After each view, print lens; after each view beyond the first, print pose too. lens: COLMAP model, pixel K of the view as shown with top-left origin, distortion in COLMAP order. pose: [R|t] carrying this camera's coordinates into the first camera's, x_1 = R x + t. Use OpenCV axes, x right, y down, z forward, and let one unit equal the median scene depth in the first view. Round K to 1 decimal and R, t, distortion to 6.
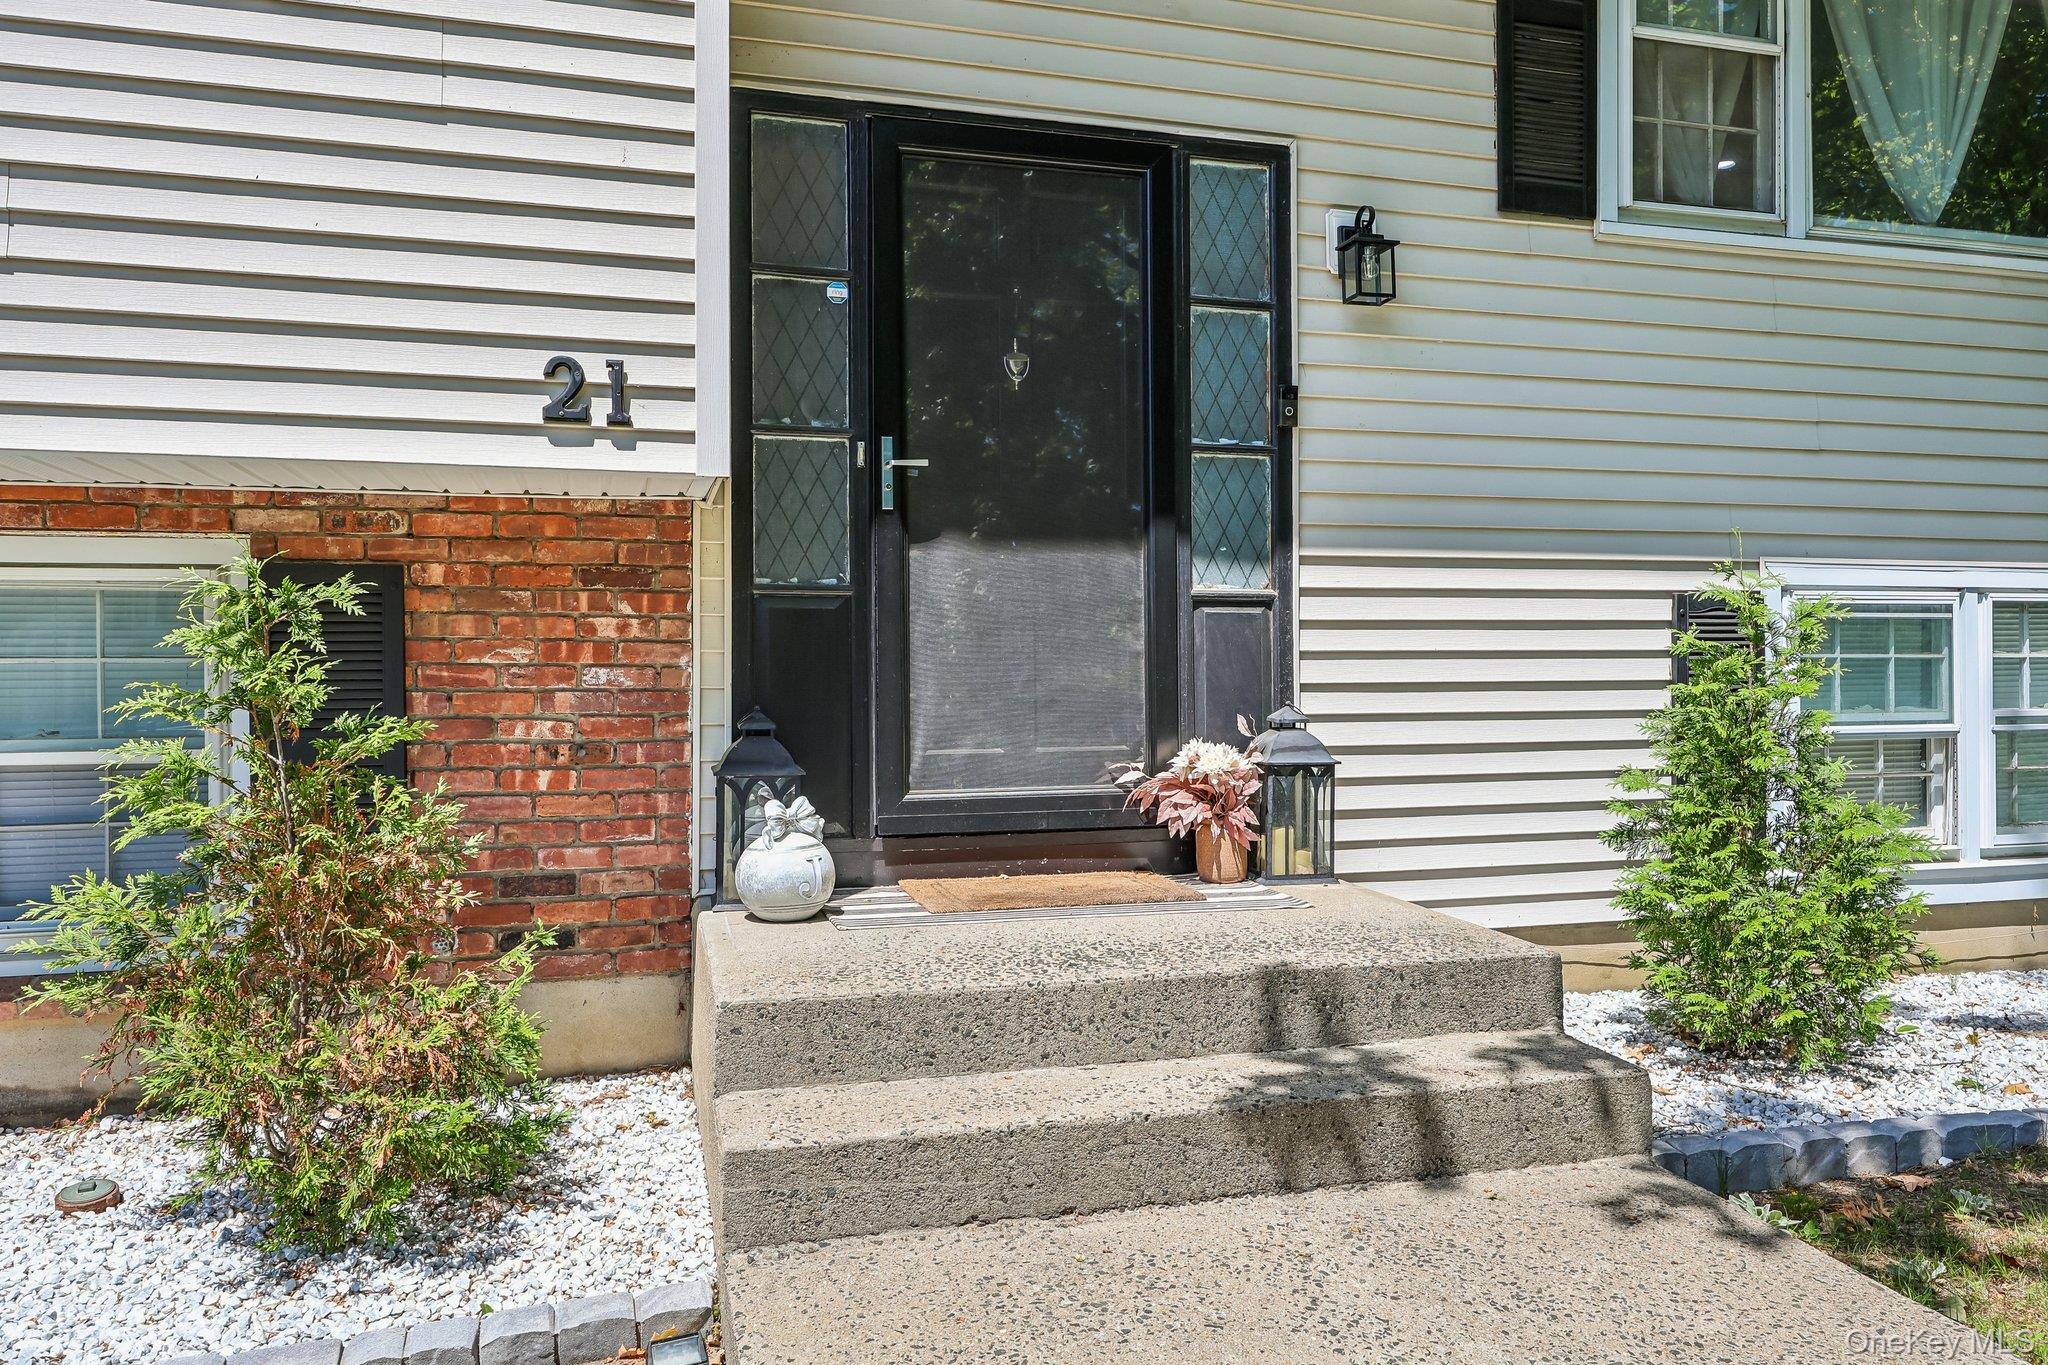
lens RADIAL K [[1475.0, 0, 1024.0], [0, 1475.0, 682.5], [0, 0, 1]] dist [-0.005165, -0.000779]
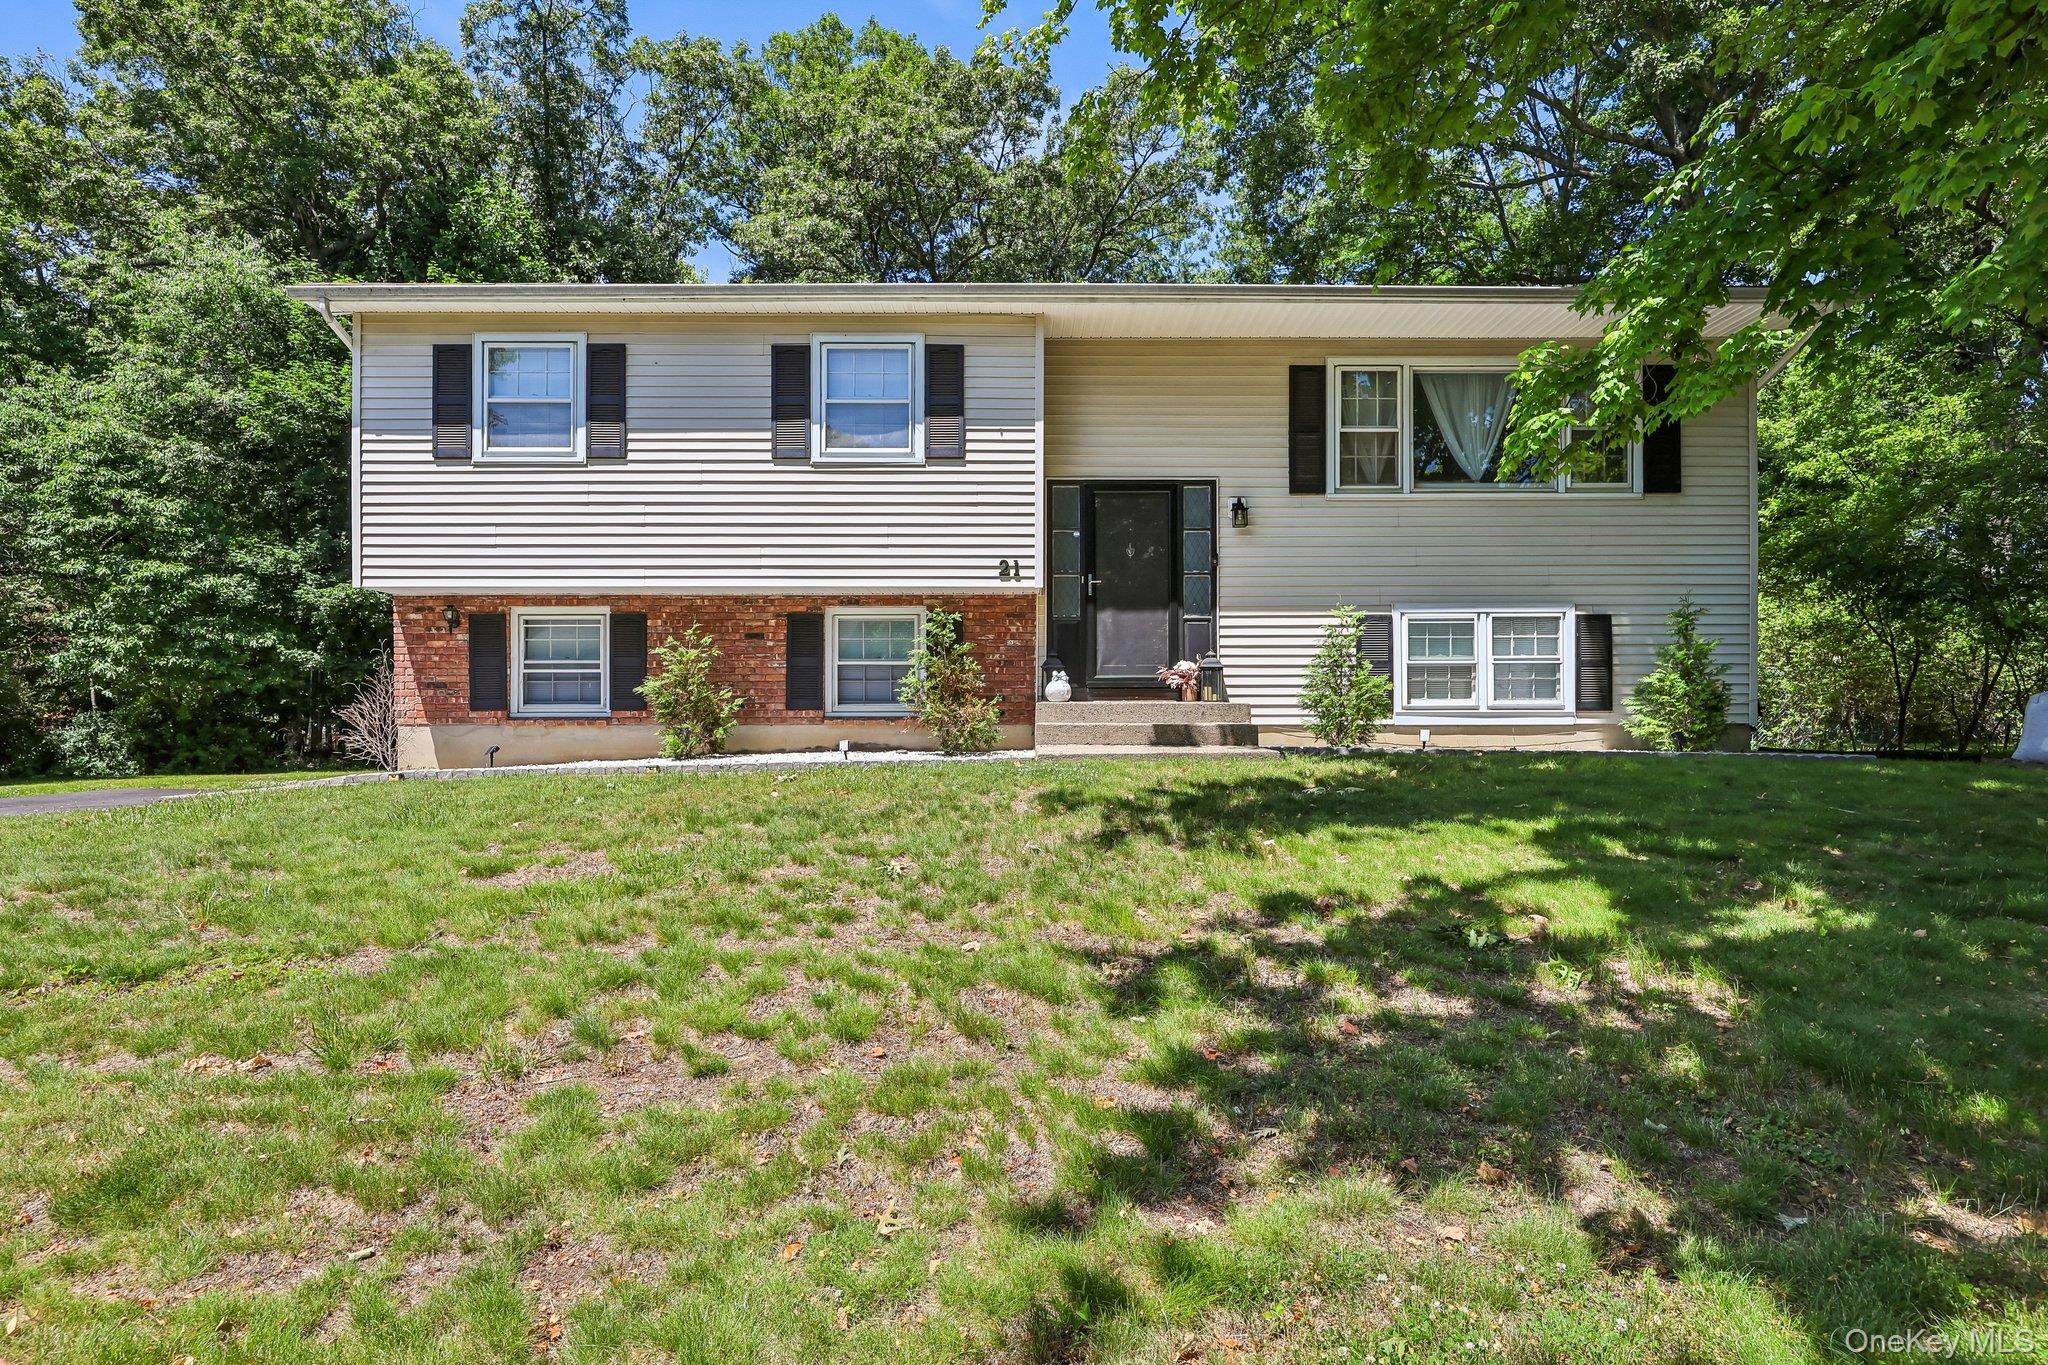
lens RADIAL K [[1195.2, 0, 1020.4], [0, 1195.2, 752.3], [0, 0, 1]] dist [-0.001146, 0.000048]
pose [[0.964251, 0.003062, -0.264974, 0.495827], [-0.002735, 0.999995, 0.001602, 0.249979], [0.264977, -0.000820, 0.964254, -1.768523]]
